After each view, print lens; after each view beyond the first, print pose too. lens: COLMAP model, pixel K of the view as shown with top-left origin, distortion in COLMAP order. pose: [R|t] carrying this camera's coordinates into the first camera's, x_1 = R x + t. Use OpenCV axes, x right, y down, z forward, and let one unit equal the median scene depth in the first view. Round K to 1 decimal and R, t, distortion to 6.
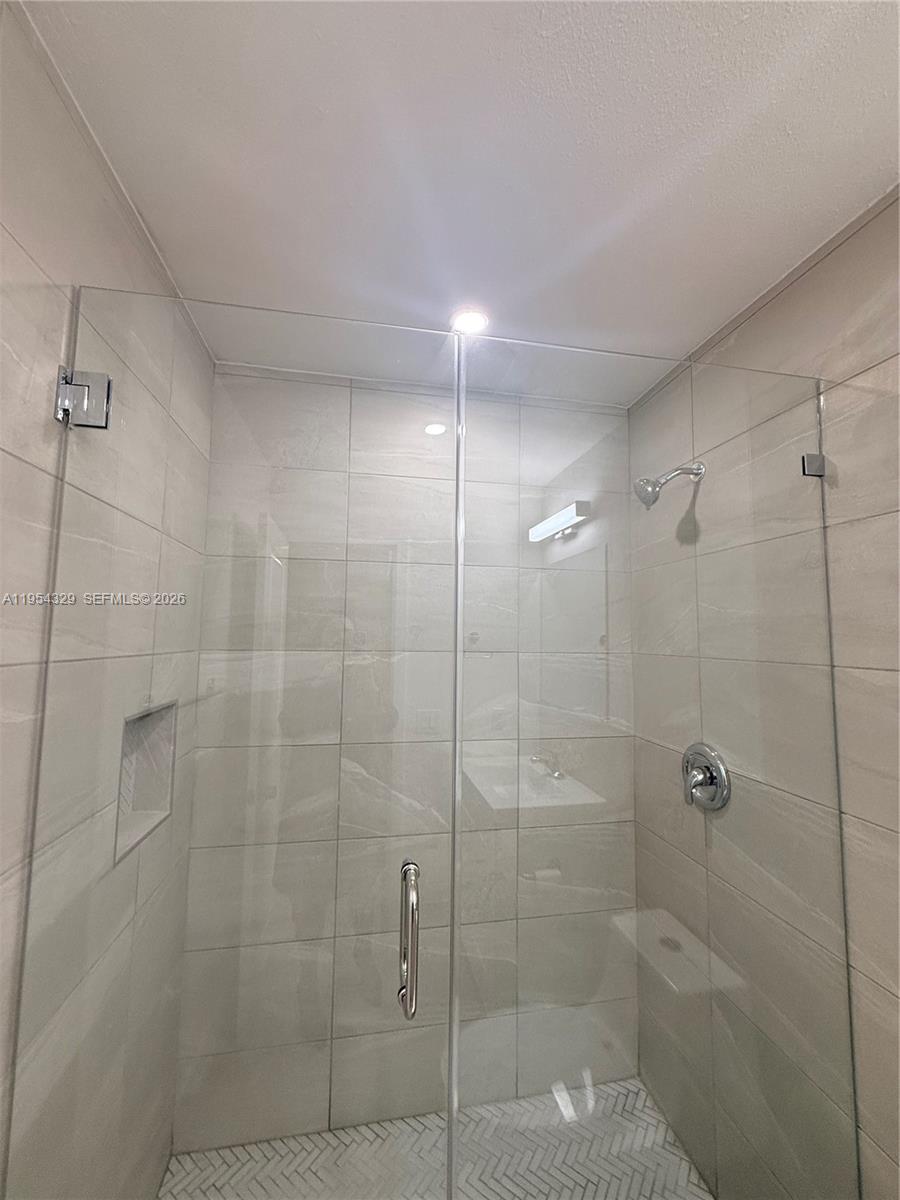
lens RADIAL K [[476.8, 0, 448.9], [0, 476.8, 597.5], [0, 0, 1]] dist [-0.000058, 0.000127]
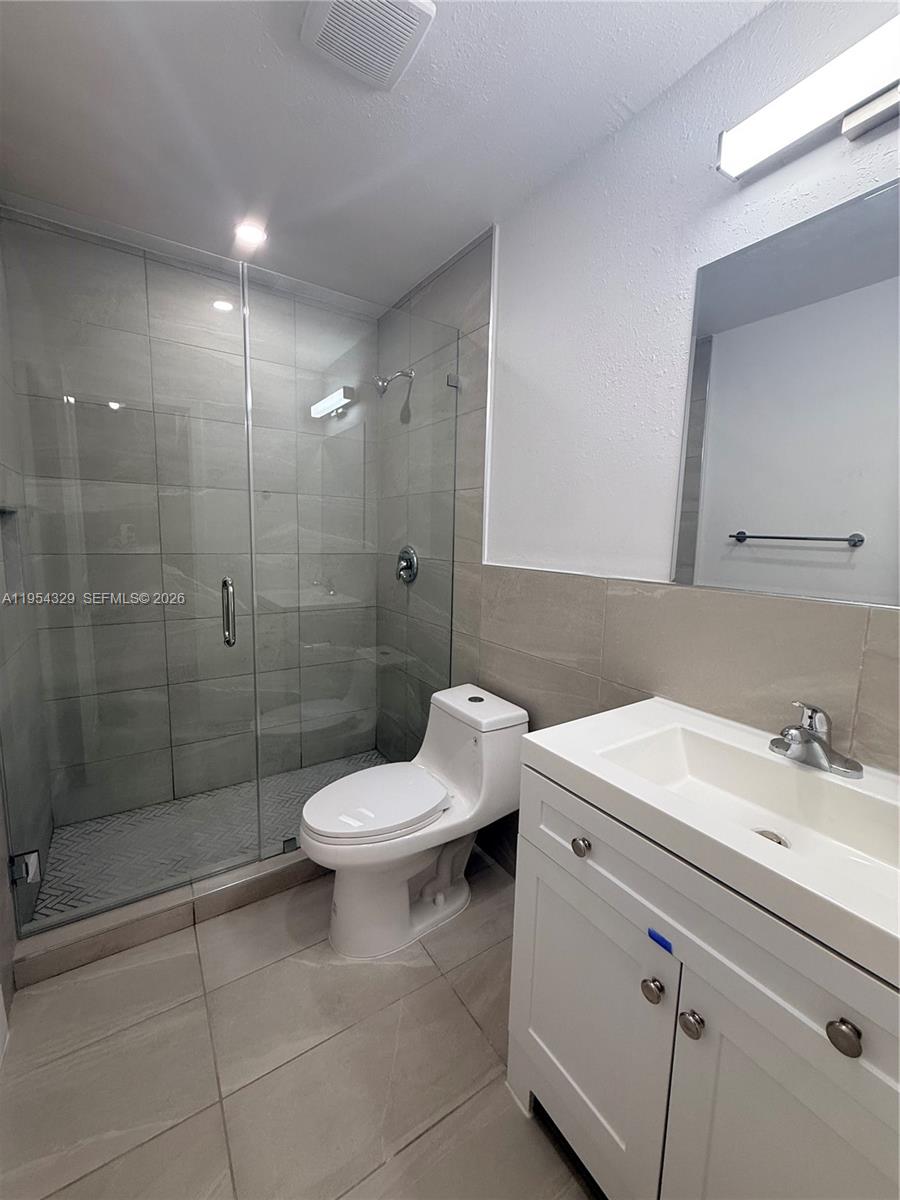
lens RADIAL K [[476.8, 0, 448.9], [0, 476.8, 597.5], [0, 0, 1]] dist [-0.000058, 0.000127]
pose [[0.919478, -0.042760, 0.390810, -0.008431], [-0.043551, 0.976871, 0.209348, 0.109025], [-0.390722, -0.209511, 0.896349, -0.570740]]
